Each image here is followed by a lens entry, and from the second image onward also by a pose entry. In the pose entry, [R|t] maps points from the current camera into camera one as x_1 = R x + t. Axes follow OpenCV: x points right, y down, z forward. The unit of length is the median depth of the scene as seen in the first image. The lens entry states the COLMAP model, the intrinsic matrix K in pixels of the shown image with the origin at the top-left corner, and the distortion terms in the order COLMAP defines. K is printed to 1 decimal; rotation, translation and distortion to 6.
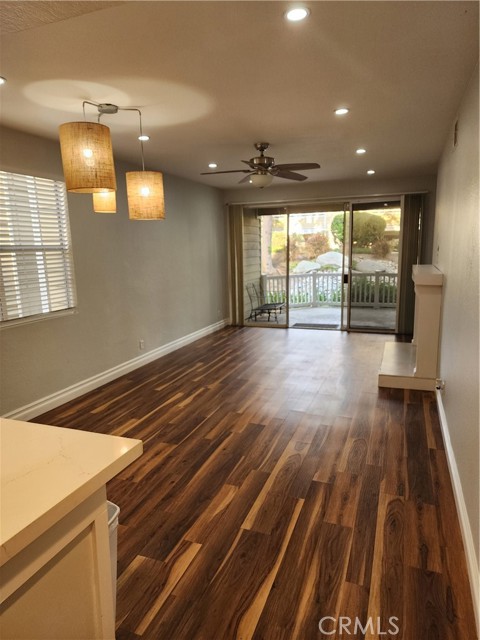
lens RADIAL K [[423.8, 0, 235.5], [0, 423.8, 320.7], [0, 0, 1]] dist [0.080966, -0.072078]
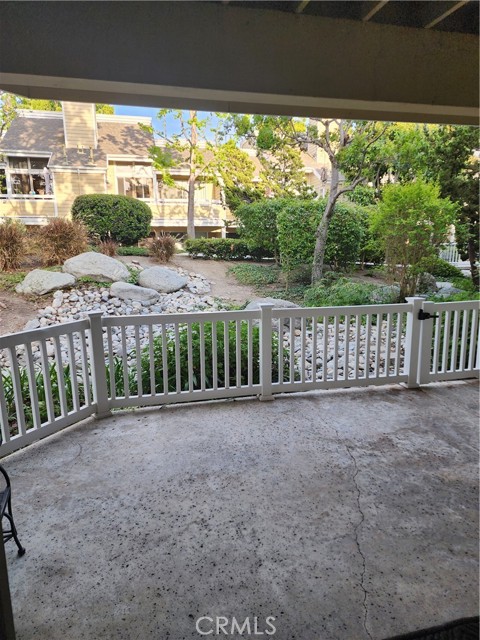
lens RADIAL K [[423.8, 0, 235.5], [0, 423.8, 320.7], [0, 0, 1]] dist [0.080966, -0.072078]
pose [[0.820350, -0.089713, 0.564782, 0.216782], [0.090104, 0.995559, 0.027264, -0.261897], [-0.564719, 0.028523, 0.824790, 1.621591]]
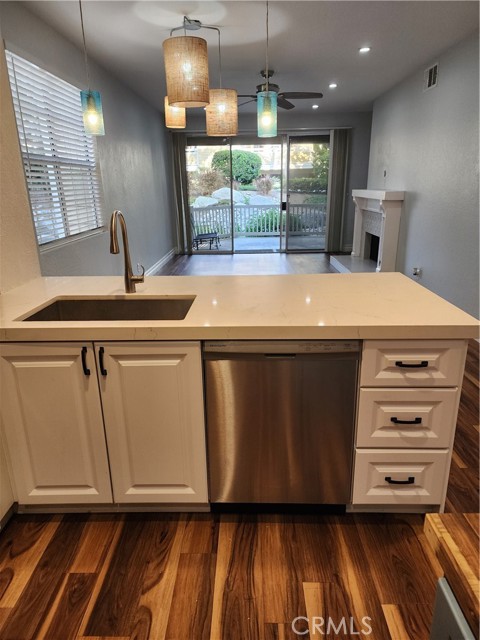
lens RADIAL K [[423.8, 0, 235.5], [0, 423.8, 320.7], [0, 0, 1]] dist [0.080966, -0.072078]
pose [[0.941902, -0.095979, 0.321882, -0.440463], [0.053732, 0.989019, 0.137673, 0.069191], [-0.331562, -0.112379, 0.936717, -0.093736]]
